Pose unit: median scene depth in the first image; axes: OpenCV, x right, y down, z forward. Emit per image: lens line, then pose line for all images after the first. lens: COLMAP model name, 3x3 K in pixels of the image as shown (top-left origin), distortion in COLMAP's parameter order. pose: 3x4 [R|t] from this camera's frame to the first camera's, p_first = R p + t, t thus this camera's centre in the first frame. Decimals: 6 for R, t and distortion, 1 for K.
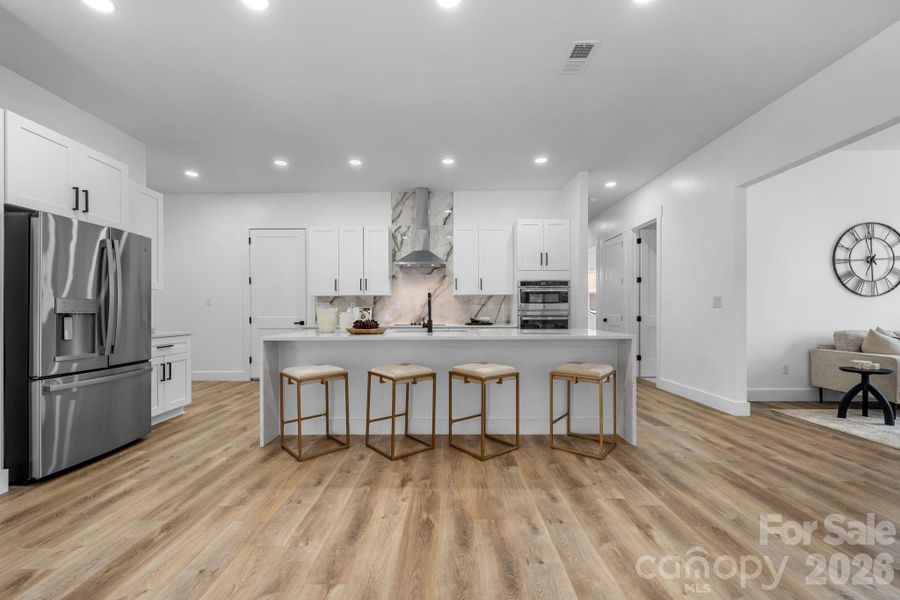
lens RADIAL K [[367.8, 0, 448.8], [0, 367.8, 312.0], [0, 0, 1]] dist [0.003465, -0.000015]
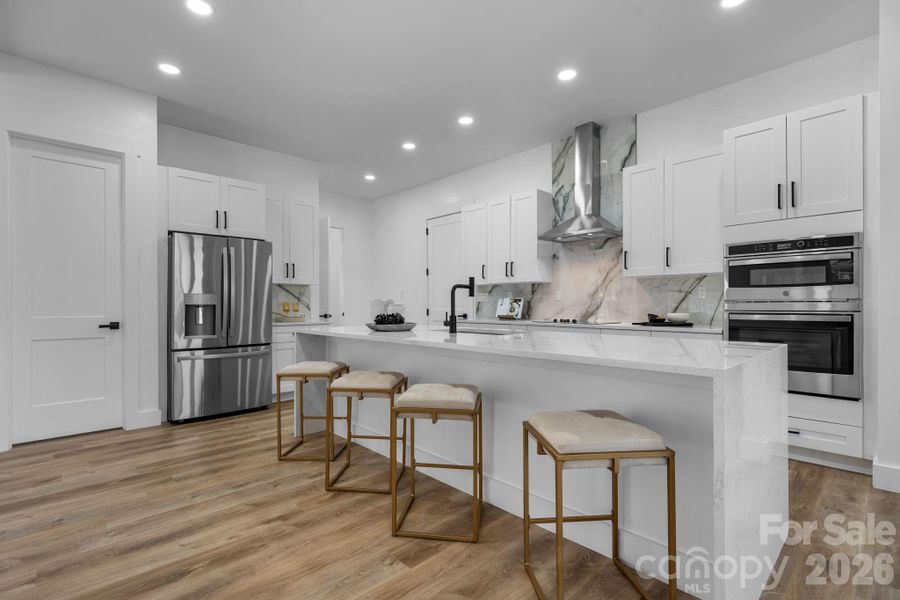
lens RADIAL K [[423.4, 0, 445.7], [0, 423.4, 303.9], [0, 0, 1]] dist [0.002919, -0.000127]
pose [[0.686687, 0.001605, -0.726951, 0.427037], [-0.001584, 0.999998, 0.000712, -0.000598], [0.726951, 0.000662, 0.686689, 0.344881]]
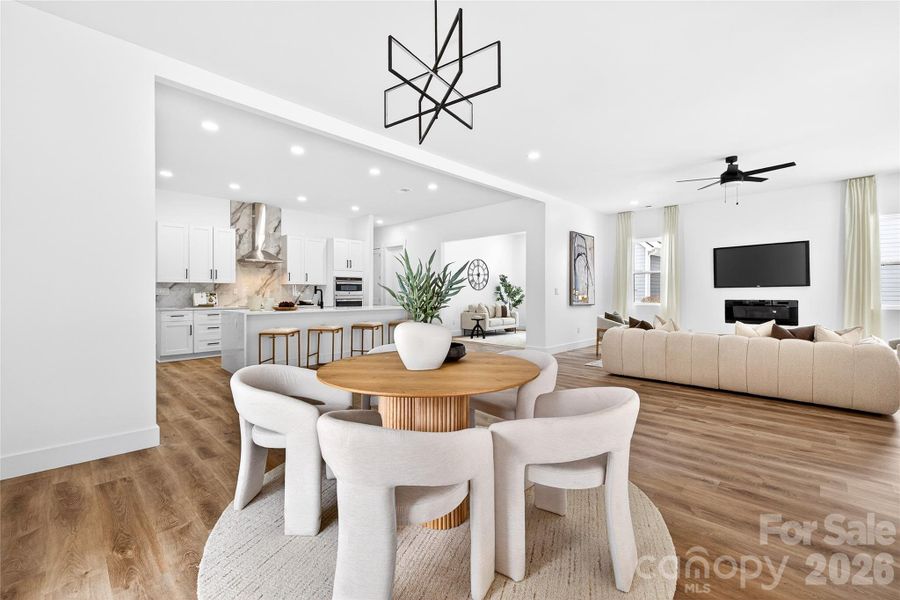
lens RADIAL K [[375.8, 0, 452.1], [0, 375.8, 295.9], [0, 0, 1]] dist [0.004230, 0.000238]
pose [[0.693528, 0.000413, 0.720429, -0.744116], [-0.002420, 0.999996, 0.001756, -0.007721], [-0.720425, -0.002961, 0.693526, -0.577190]]
